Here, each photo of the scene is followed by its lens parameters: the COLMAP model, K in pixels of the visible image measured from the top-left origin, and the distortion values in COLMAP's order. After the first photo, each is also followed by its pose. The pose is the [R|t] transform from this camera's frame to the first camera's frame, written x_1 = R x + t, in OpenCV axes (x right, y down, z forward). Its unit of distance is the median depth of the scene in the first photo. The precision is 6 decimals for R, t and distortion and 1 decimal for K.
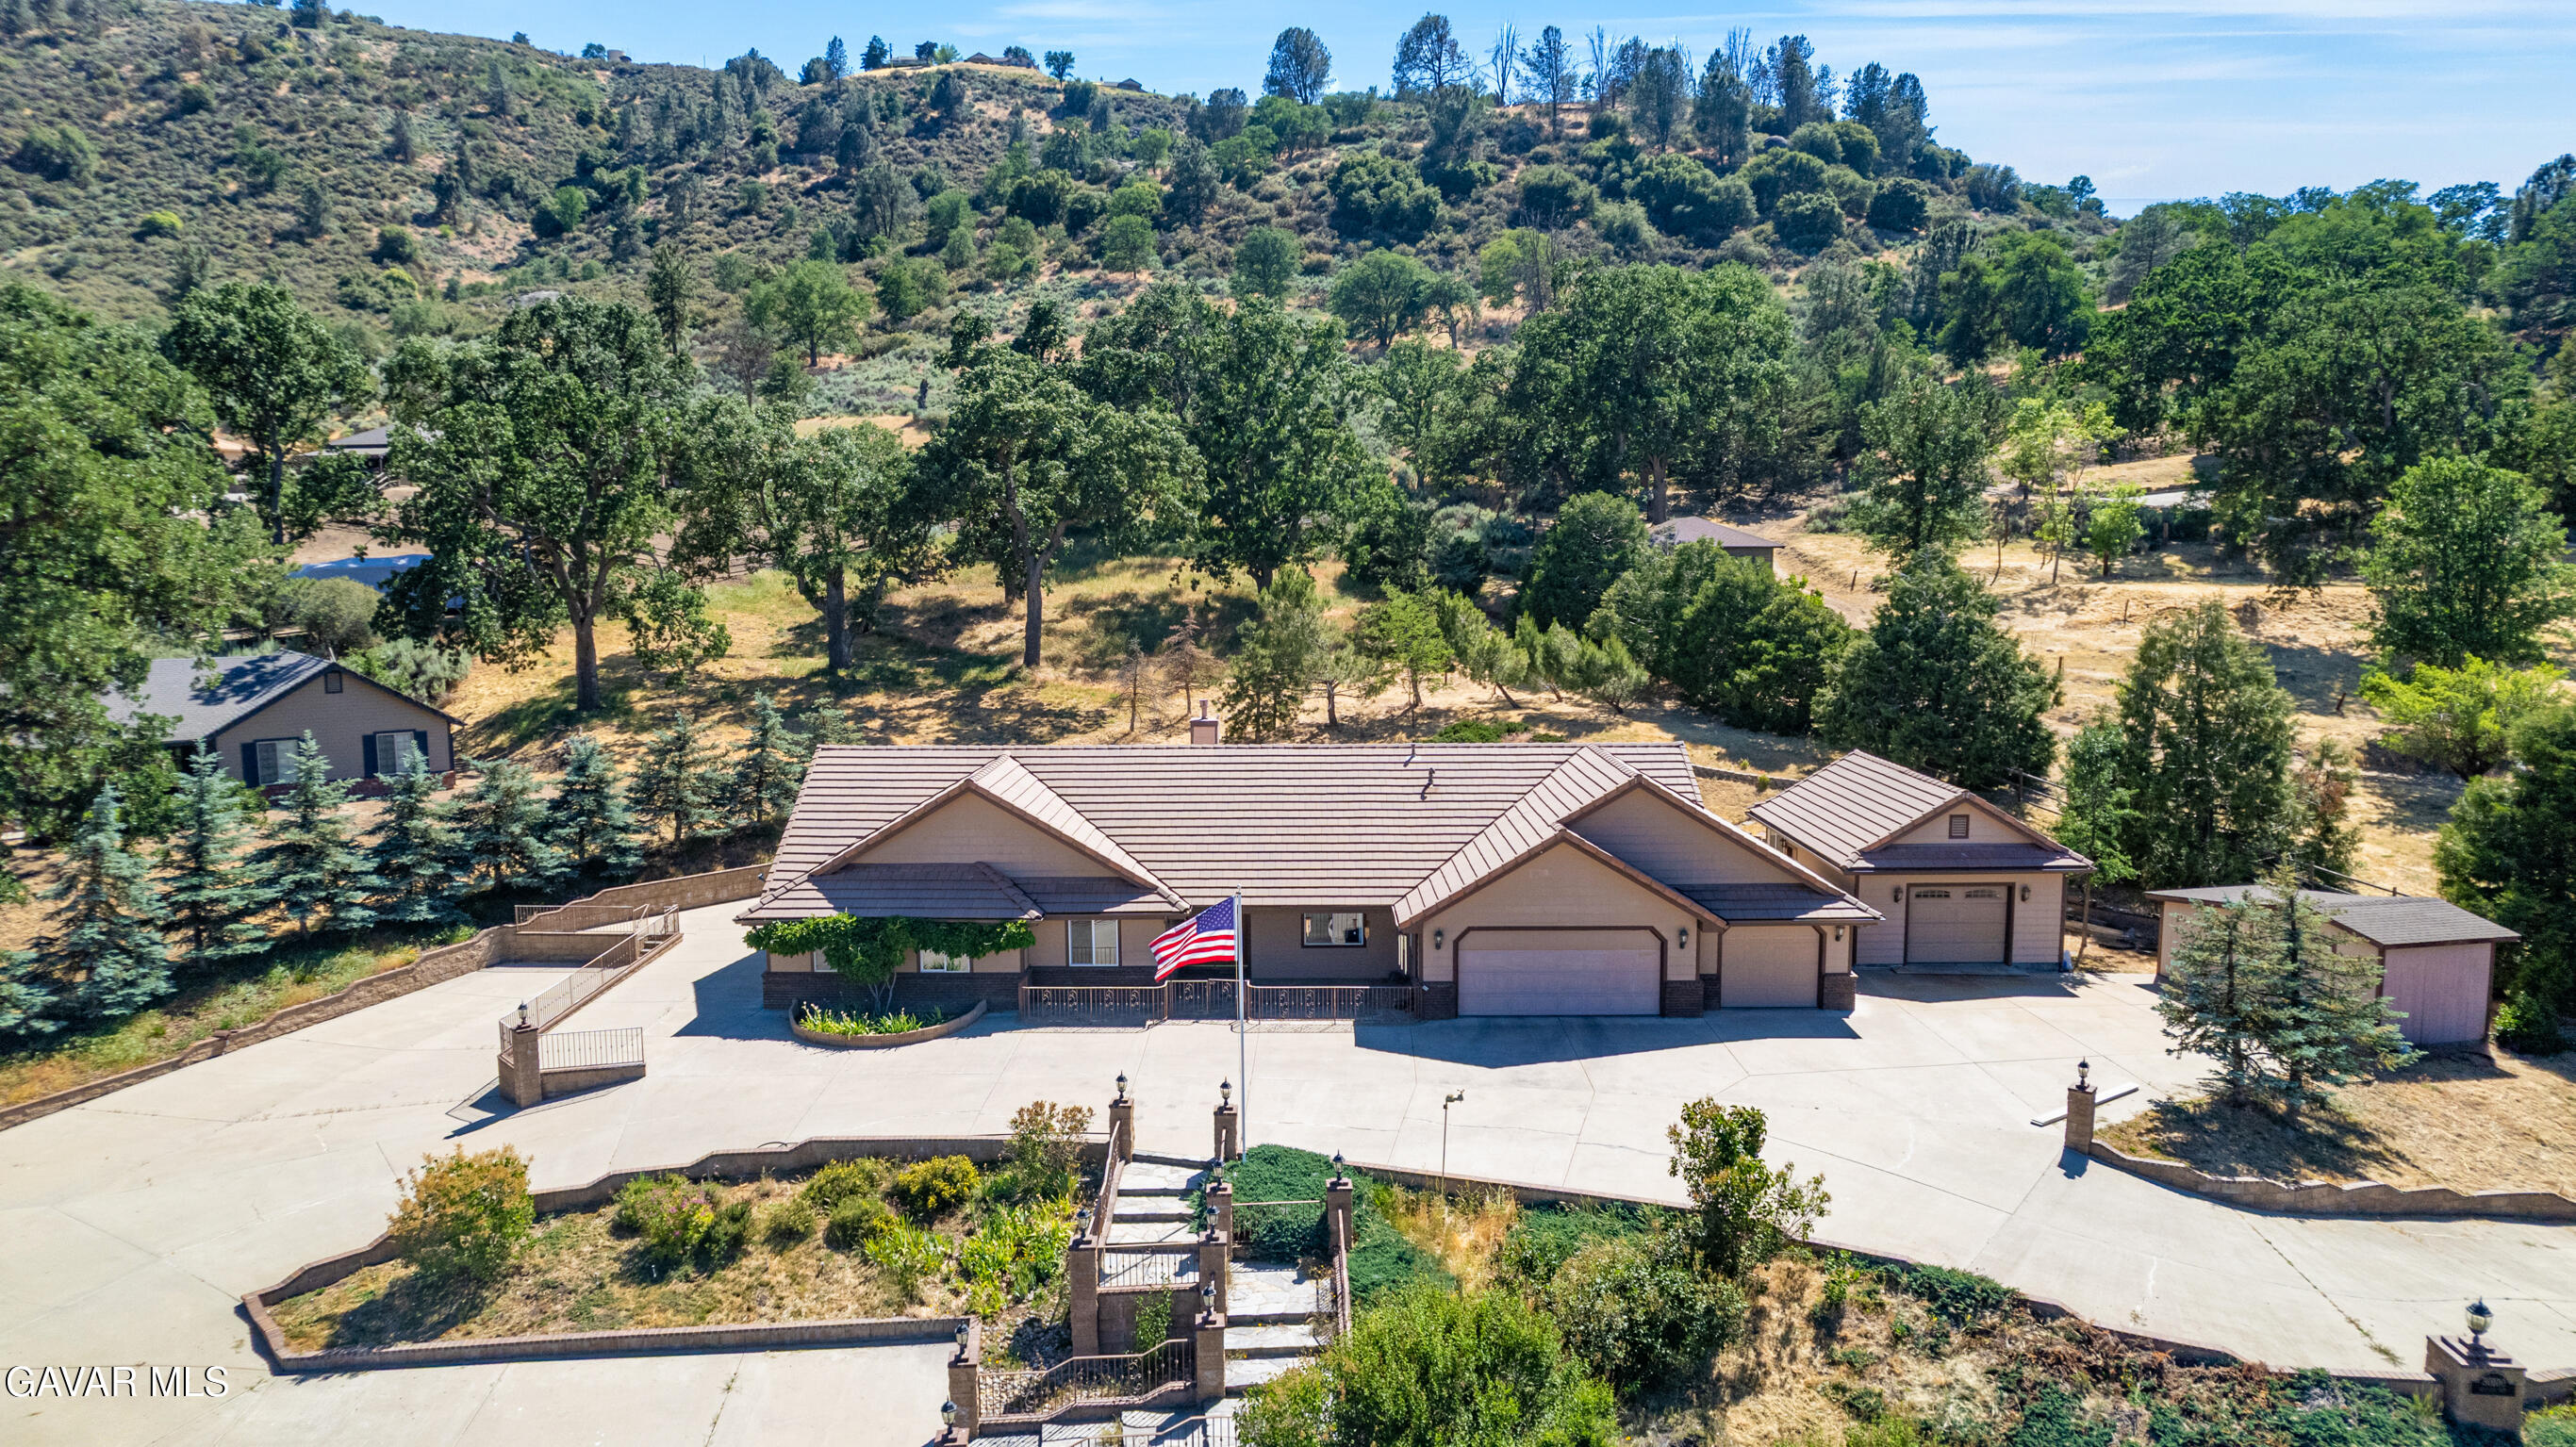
lens RADIAL K [[1669.4, 0, 1295.3], [0, 1669.4, 718.1], [0, 0, 1]] dist [-0.080667, 0.091734]
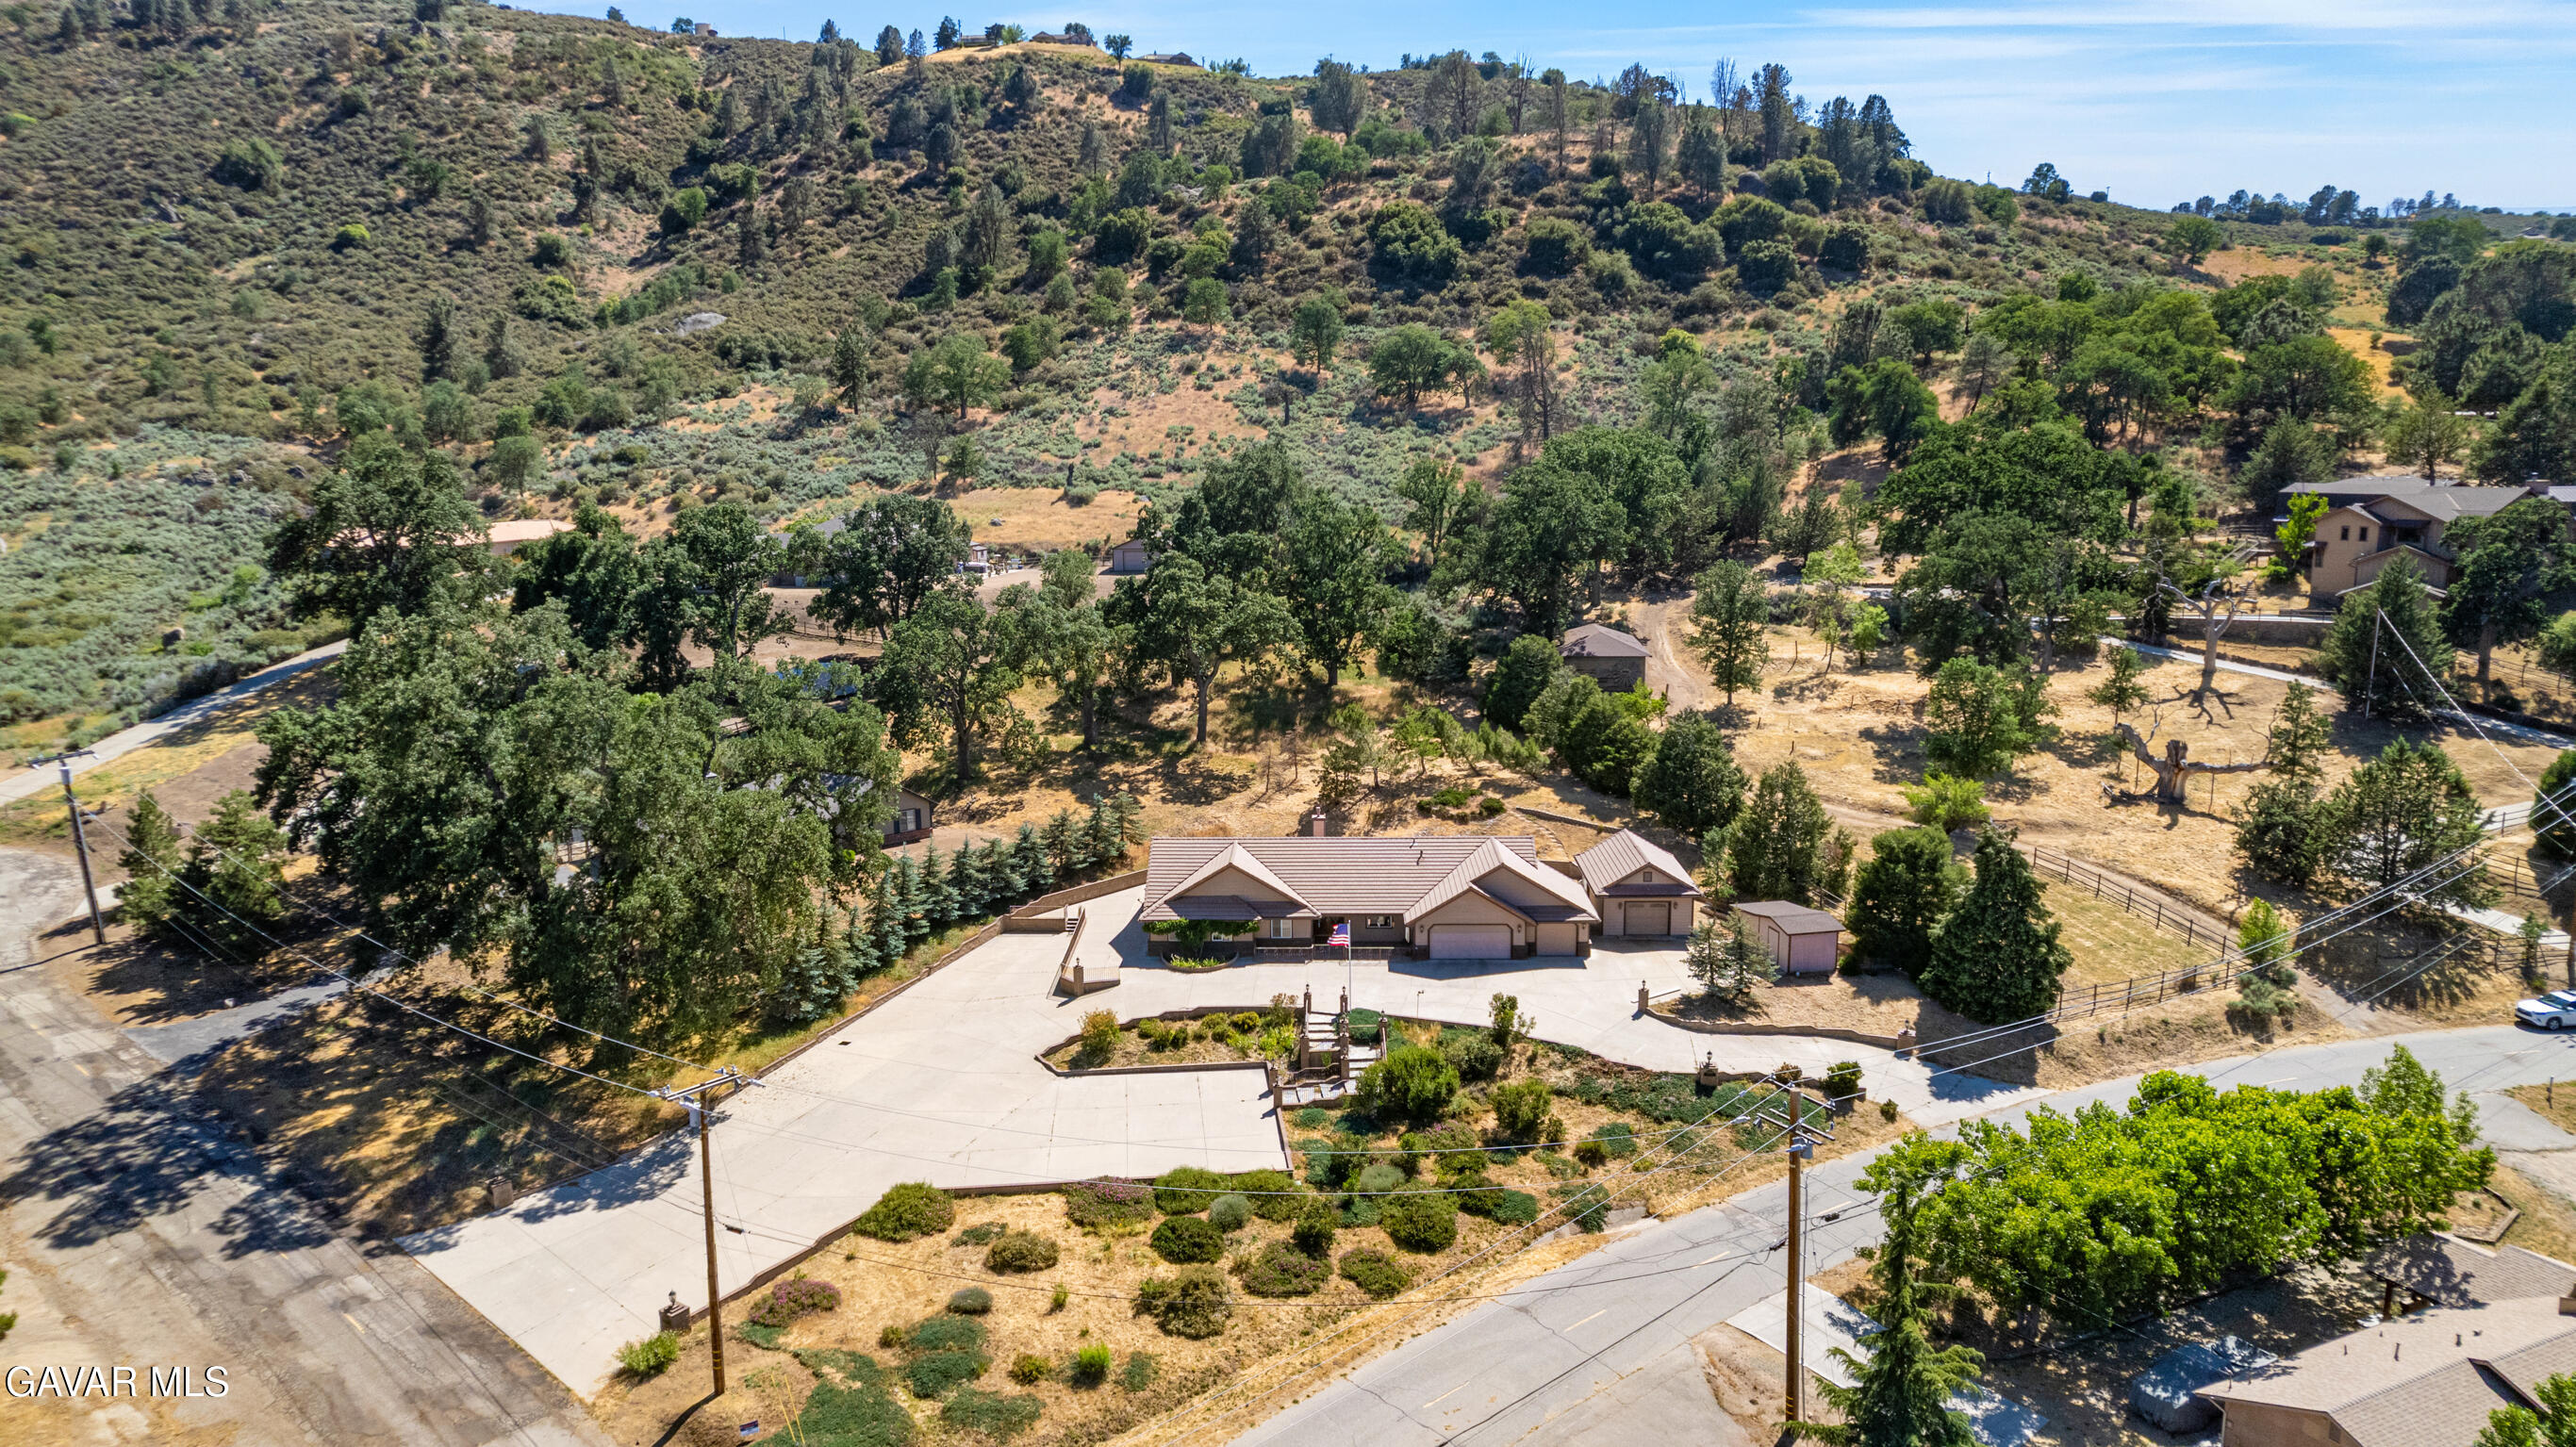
lens RADIAL K [[1738.2, 0, 1295.0], [0, 1738.2, 664.5], [0, 0, 1]] dist [-0.075650, 0.112555]
pose [[0.999809, -0.002423, -0.019401, -0.008557], [0.003217, 0.999154, 0.041004, -0.060148], [0.019286, -0.041059, 0.998971, -0.257897]]
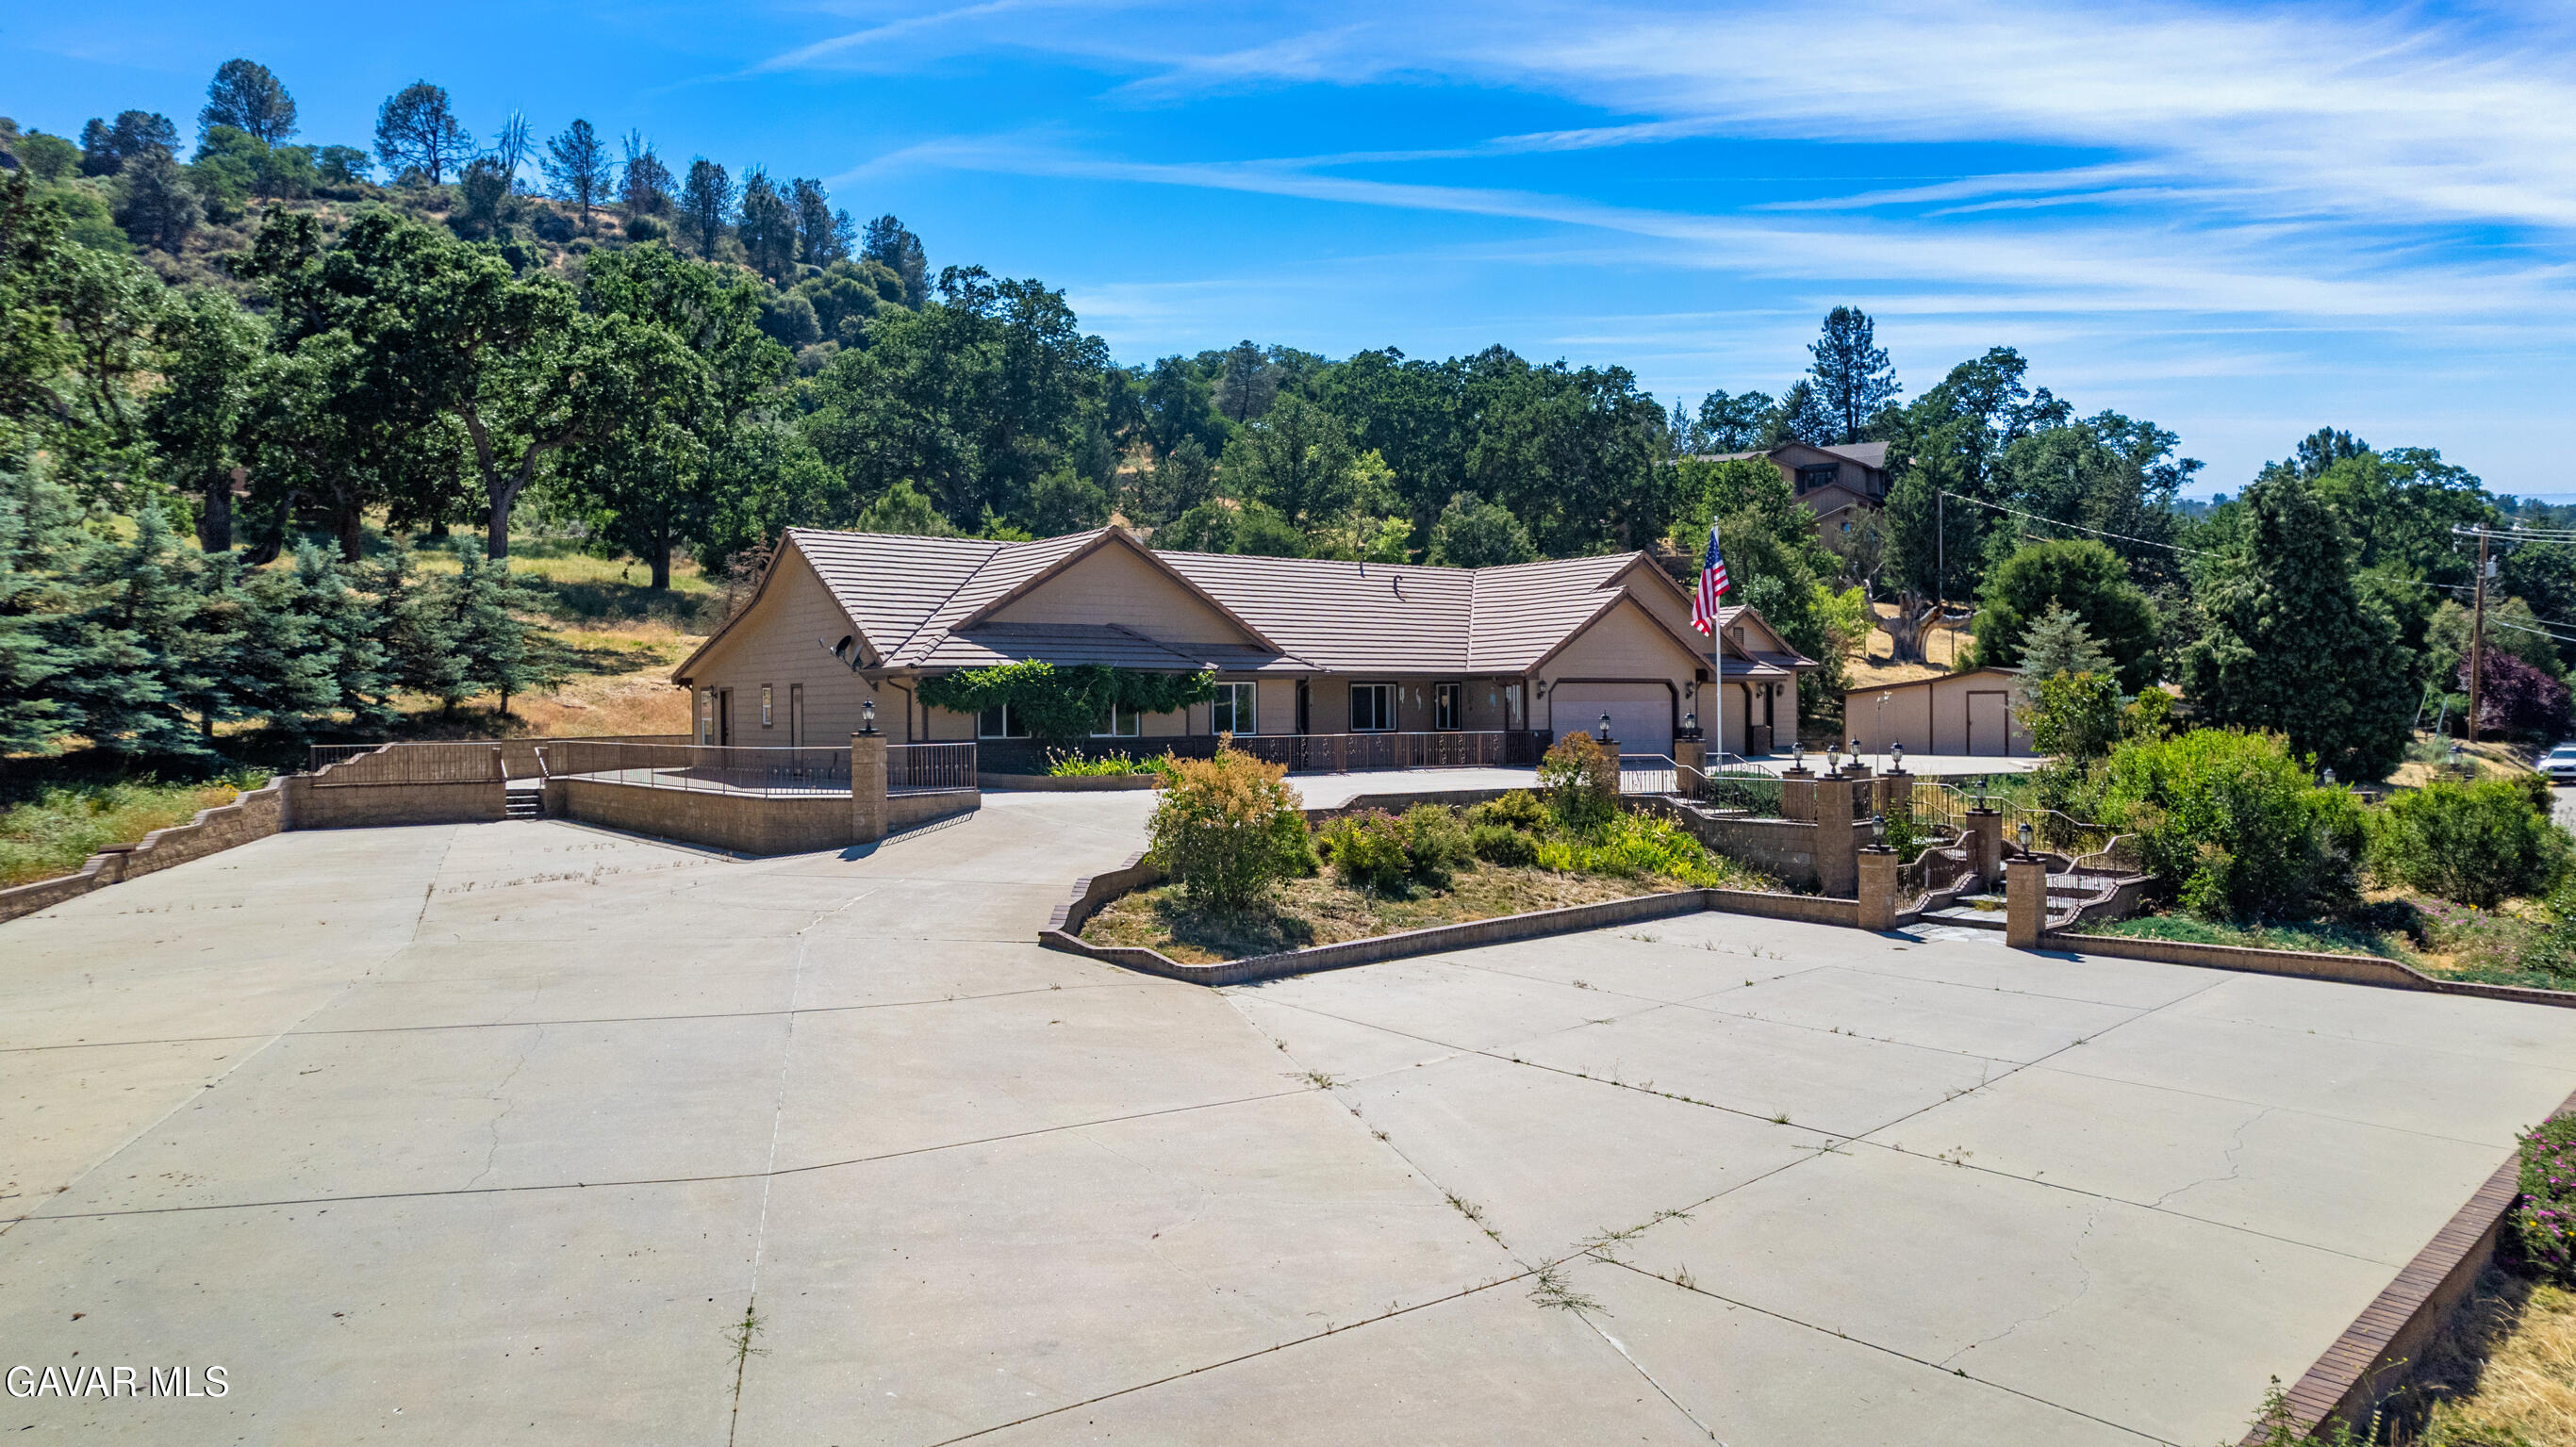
lens RADIAL K [[1665.4, 0, 1294.6], [0, 1665.4, 722.8], [0, 0, 1]] dist [-0.081876, 0.093778]
pose [[0.789936, -0.005855, 0.613162, -0.112423], [0.069846, 0.994305, -0.080488, 0.037127], [-0.609199, 0.106407, 0.785846, 0.041780]]
